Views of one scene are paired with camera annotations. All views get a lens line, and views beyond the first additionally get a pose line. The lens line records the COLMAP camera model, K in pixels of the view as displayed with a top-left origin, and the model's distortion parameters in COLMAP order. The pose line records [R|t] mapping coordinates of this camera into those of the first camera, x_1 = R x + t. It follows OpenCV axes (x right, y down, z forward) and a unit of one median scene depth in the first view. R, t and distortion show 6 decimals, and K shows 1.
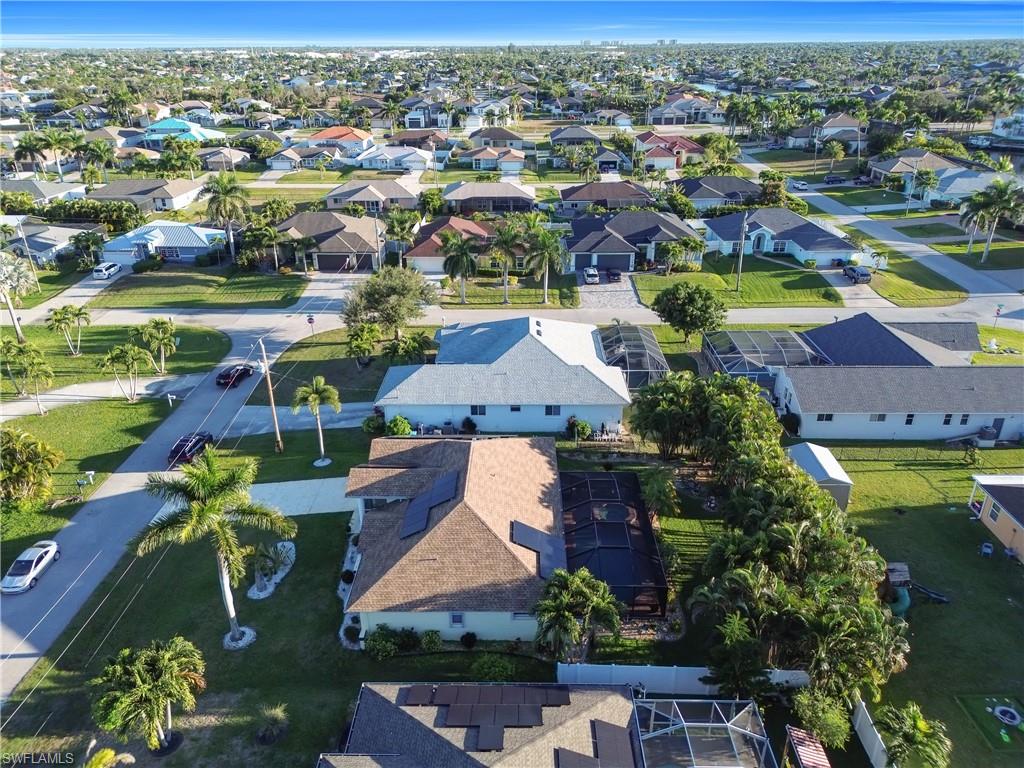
lens RADIAL K [[714.1, 0, 510.0], [0, 714.1, 383.1], [0, 0, 1]] dist [0.077170, -0.076227]
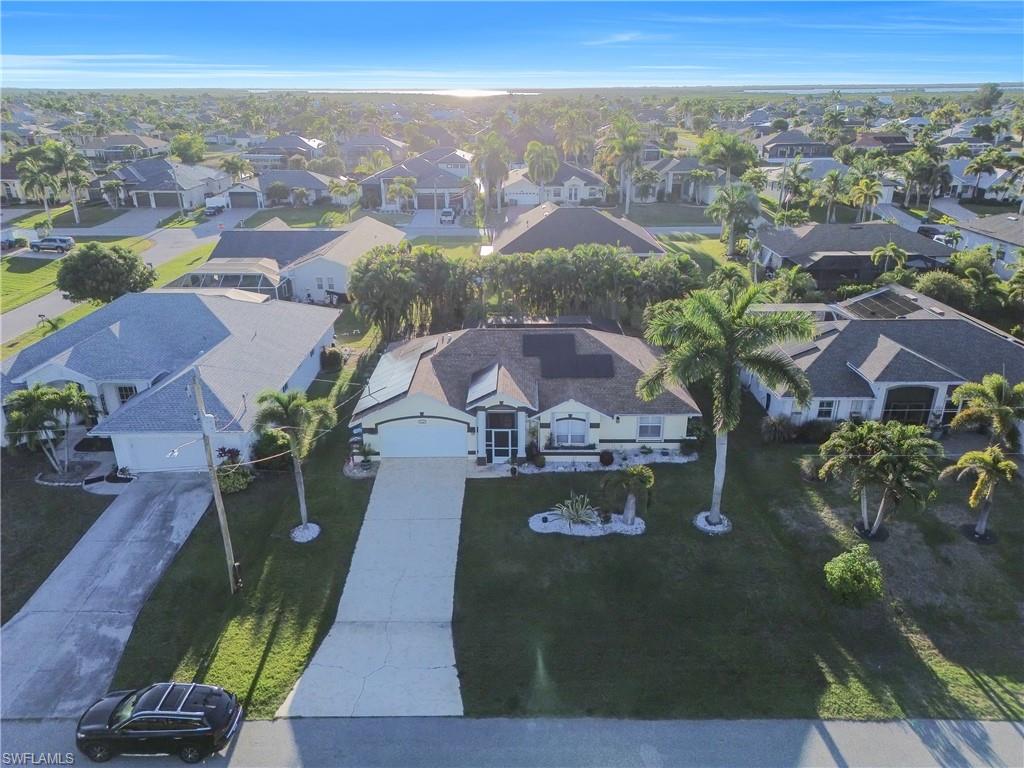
lens RADIAL K [[714.1, 0, 510.0], [0, 714.1, 383.1], [0, 0, 1]] dist [0.077170, -0.076227]
pose [[-0.013553, -0.370379, 0.928782, -0.703149], [0.429569, 0.836625, 0.339897, -0.109449], [-0.902932, 0.403582, 0.147764, 0.661774]]
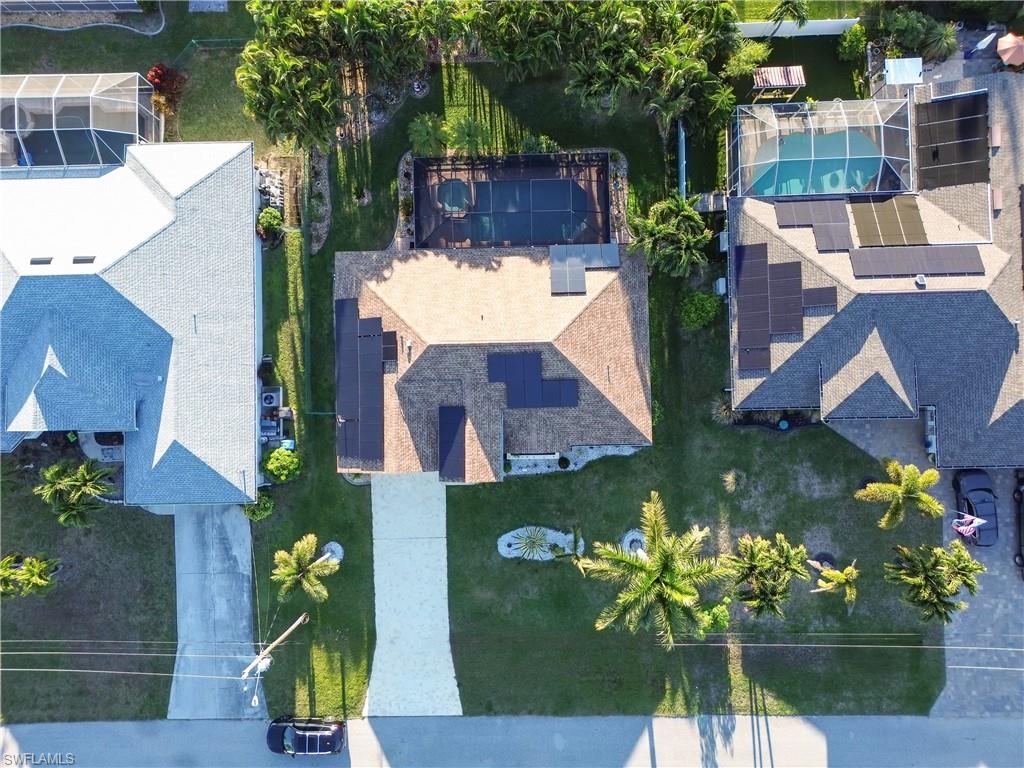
lens RADIAL K [[732.3, 0, 512.0], [0, 732.3, 384.0], [0, 0, 1]] dist [0.070614, -0.076327]
pose [[-0.035765, -0.998618, 0.038504, -0.105629], [0.448157, 0.018410, 0.893765, -0.488979], [-0.893239, 0.049222, 0.446879, 0.419763]]
